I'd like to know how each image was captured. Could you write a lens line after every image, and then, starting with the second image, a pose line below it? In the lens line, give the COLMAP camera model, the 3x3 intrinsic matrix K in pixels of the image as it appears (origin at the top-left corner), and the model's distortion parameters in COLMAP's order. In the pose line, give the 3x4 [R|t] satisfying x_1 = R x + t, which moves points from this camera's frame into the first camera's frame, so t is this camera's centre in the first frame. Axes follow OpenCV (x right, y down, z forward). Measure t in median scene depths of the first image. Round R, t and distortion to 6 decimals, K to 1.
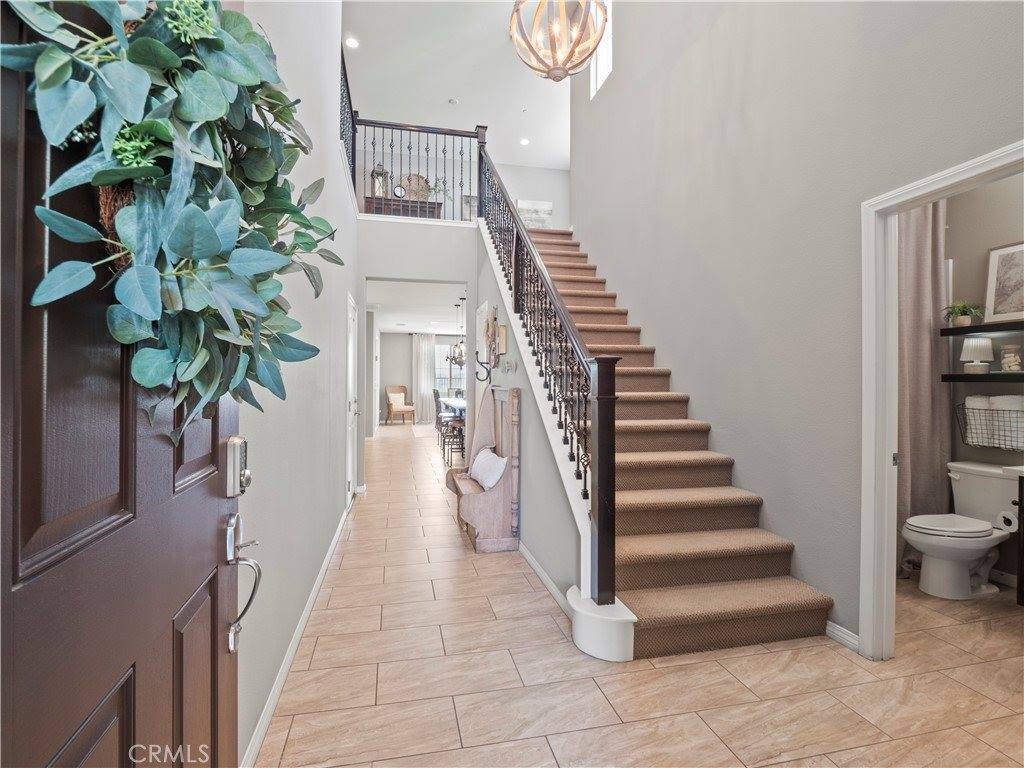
lens RADIAL K [[499.5, 0, 510.8], [0, 499.5, 382.5], [0, 0, 1]] dist [-0.010160, 0.000380]
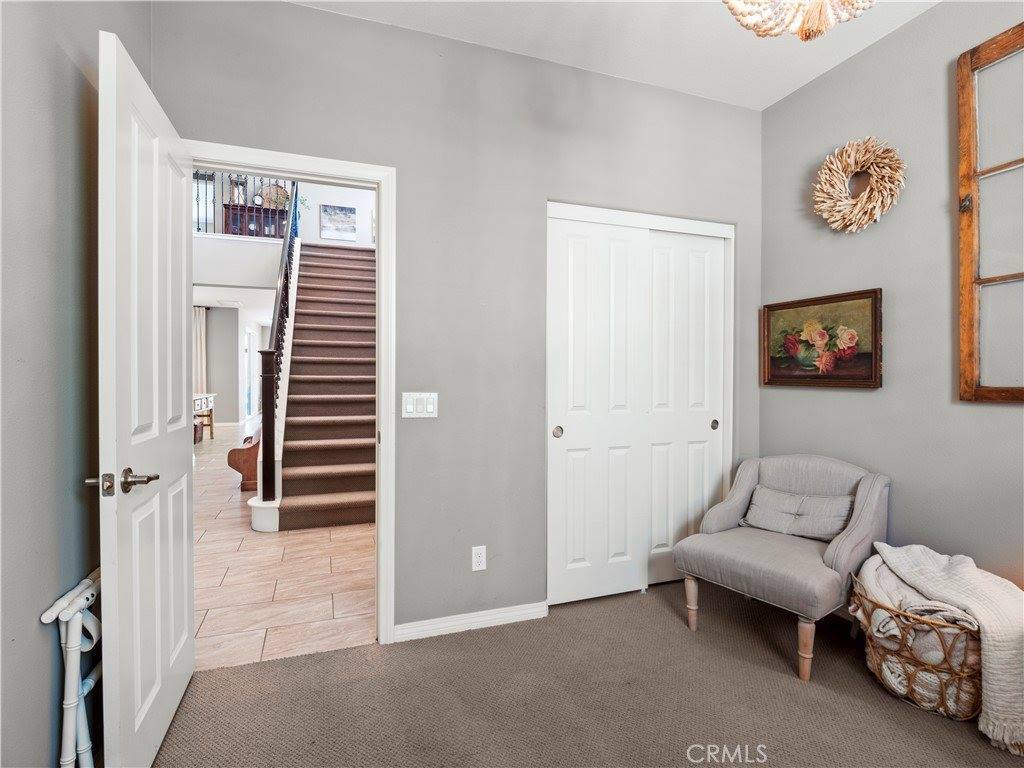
lens RADIAL K [[499.5, 0, 509.3], [0, 499.5, 382.5], [0, 0, 1]] dist [-0.010160, 0.000380]
pose [[0.992281, 0.002610, 0.123982, 0.777129], [-0.004978, 0.999811, 0.018792, 0.015859], [-0.123909, -0.019264, 0.992107, -0.736231]]
